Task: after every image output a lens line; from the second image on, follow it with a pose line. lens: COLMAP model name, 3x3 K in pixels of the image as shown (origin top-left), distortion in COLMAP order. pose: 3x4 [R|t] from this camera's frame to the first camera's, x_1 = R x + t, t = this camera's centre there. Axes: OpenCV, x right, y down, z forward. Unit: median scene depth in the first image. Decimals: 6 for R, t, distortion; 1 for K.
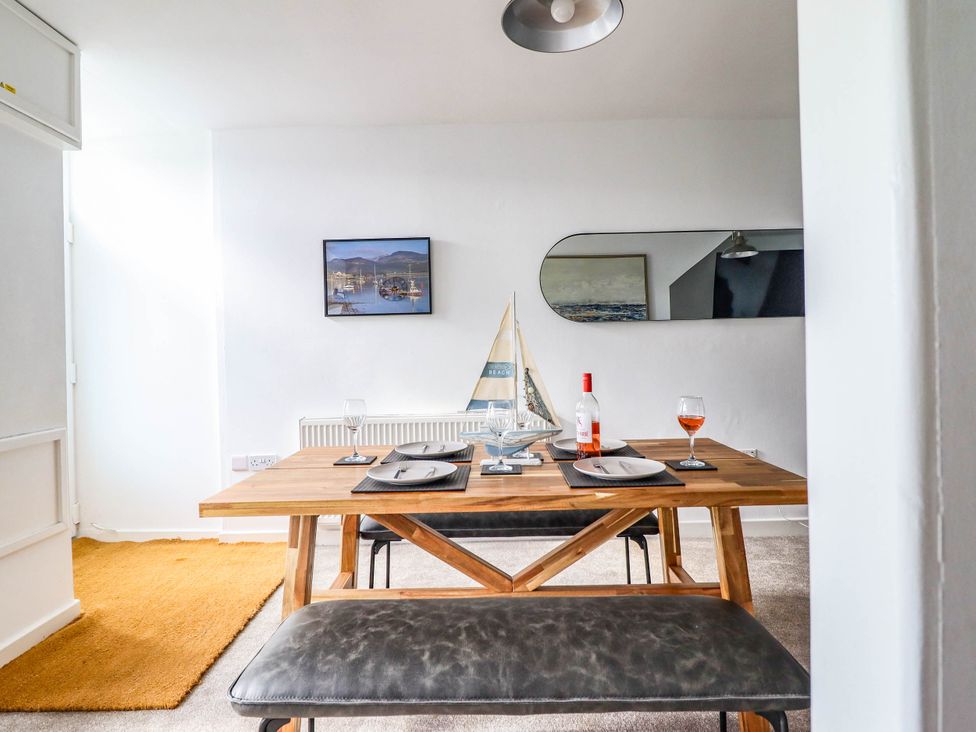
lens RADIAL K [[548.0, 0, 486.1], [0, 548.0, 354.1], [0, 0, 1]] dist [0.001831, -0.016450]
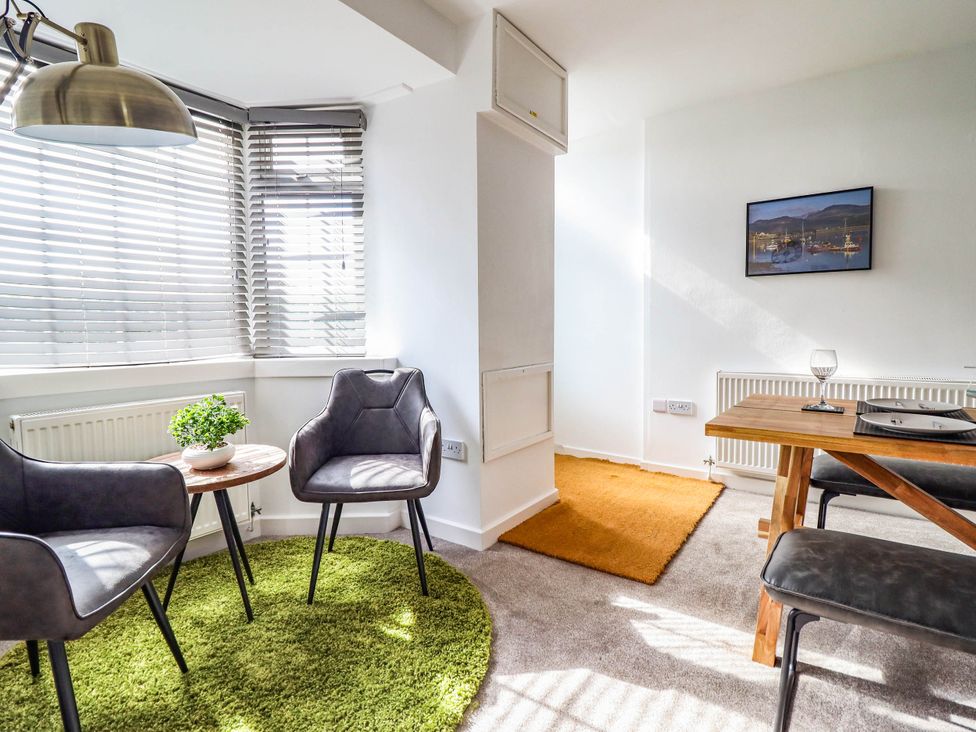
lens RADIAL K [[500.5, 0, 485.2], [0, 500.5, 352.5], [0, 0, 1]] dist [-0.000564, -0.013575]
pose [[0.803477, 0.046977, -0.593480, -0.169049], [-0.012204, 0.997972, 0.062472, 0.032730], [0.595211, -0.042952, 0.802421, -0.109800]]
